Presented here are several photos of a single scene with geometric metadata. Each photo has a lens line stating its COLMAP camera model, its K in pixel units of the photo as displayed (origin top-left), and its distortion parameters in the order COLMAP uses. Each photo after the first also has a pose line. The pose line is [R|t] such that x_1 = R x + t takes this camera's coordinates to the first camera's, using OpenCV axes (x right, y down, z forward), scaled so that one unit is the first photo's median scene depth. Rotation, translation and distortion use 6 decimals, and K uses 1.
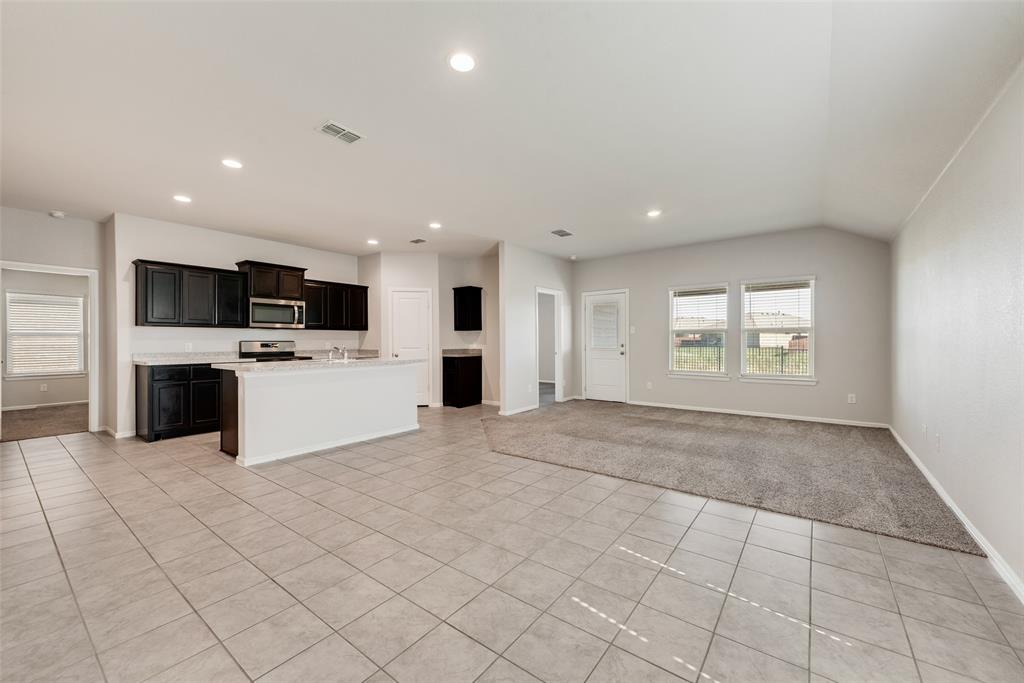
lens RADIAL K [[399.7, 0, 509.7], [0, 399.7, 340.8], [0, 0, 1]] dist [0.008033, -0.000757]
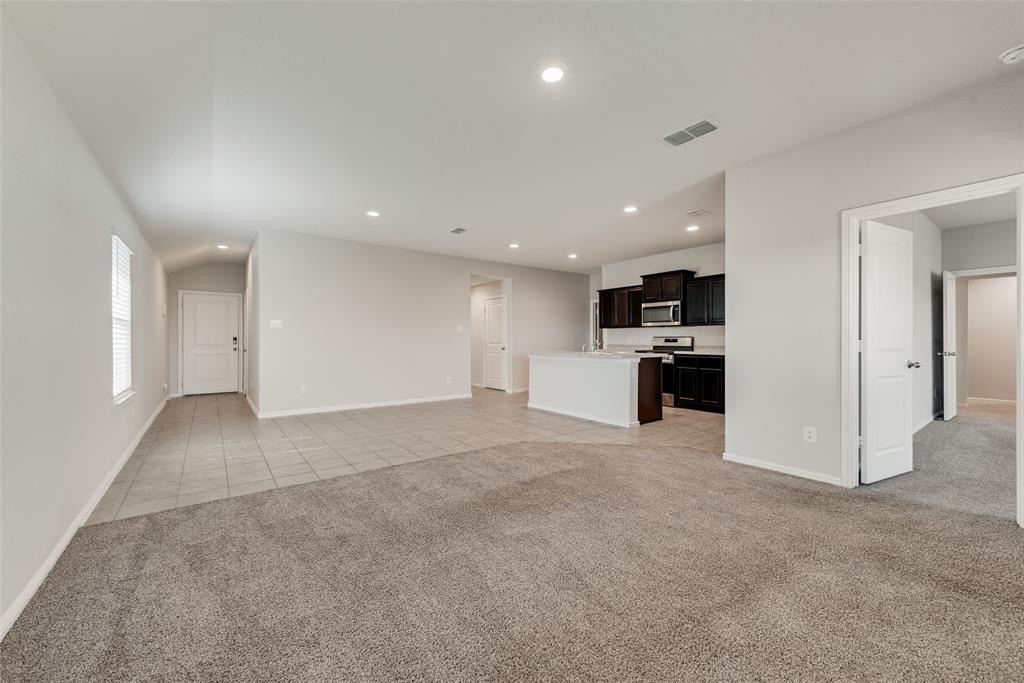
lens RADIAL K [[399.7, 0, 506.5], [0, 399.7, 340.0], [0, 0, 1]] dist [0.008033, -0.000757]
pose [[-0.279047, 0.004151, -0.960269, 0.674016], [0.003311, 0.999989, 0.003360, 0.004021], [0.960272, -0.002241, -0.279057, 0.860371]]
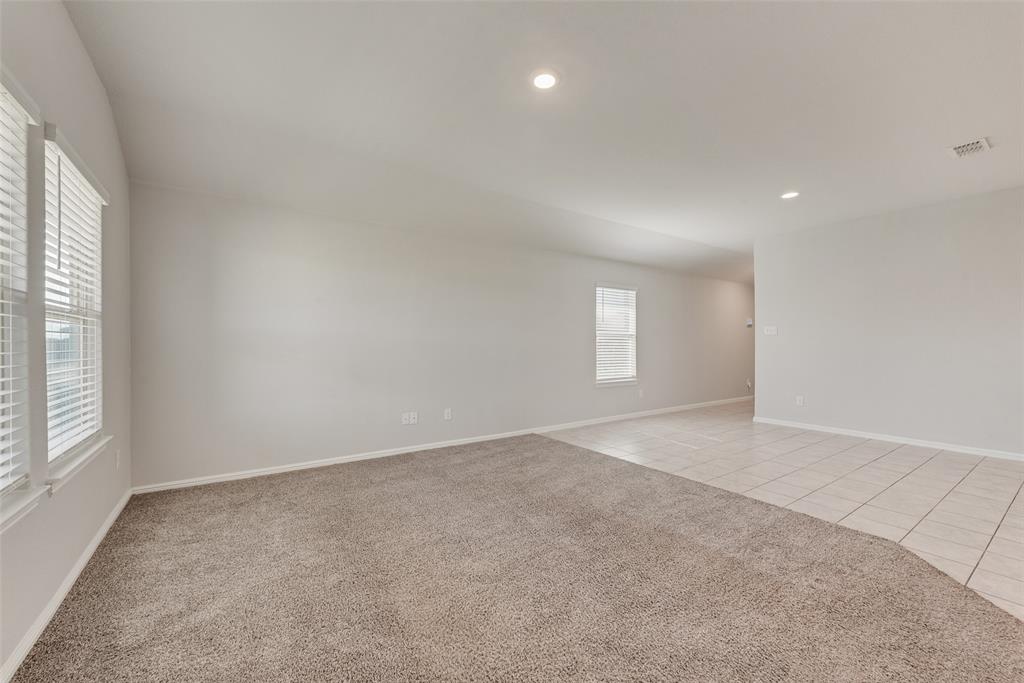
lens RADIAL K [[399.7, 0, 510.5], [0, 399.7, 345.2], [0, 0, 1]] dist [0.008033, -0.000757]
pose [[-0.950057, 0.002345, 0.312066, 0.196086], [0.001234, 0.999992, -0.003758, 0.005128], [-0.312073, -0.003185, -0.950053, 1.165012]]
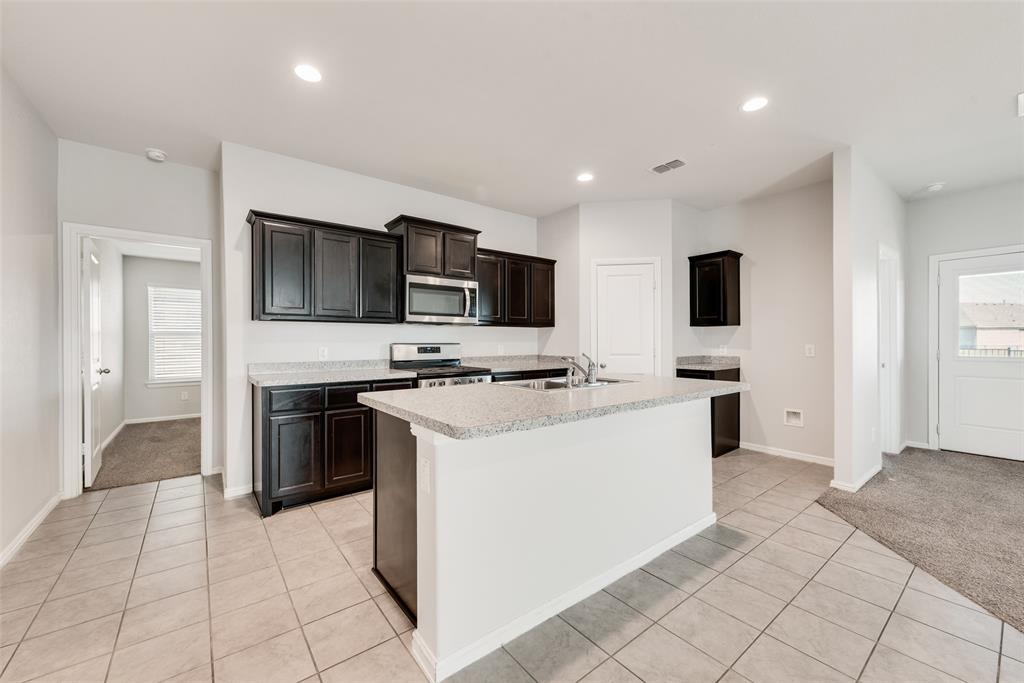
lens RADIAL K [[399.7, 0, 508.3], [0, 399.7, 340.8], [0, 0, 1]] dist [0.008033, -0.000757]
pose [[0.966729, 0.001241, -0.255799, -0.304833], [-0.000445, 0.999995, 0.003169, -0.005792], [0.255801, -0.002950, 0.966725, 0.398018]]
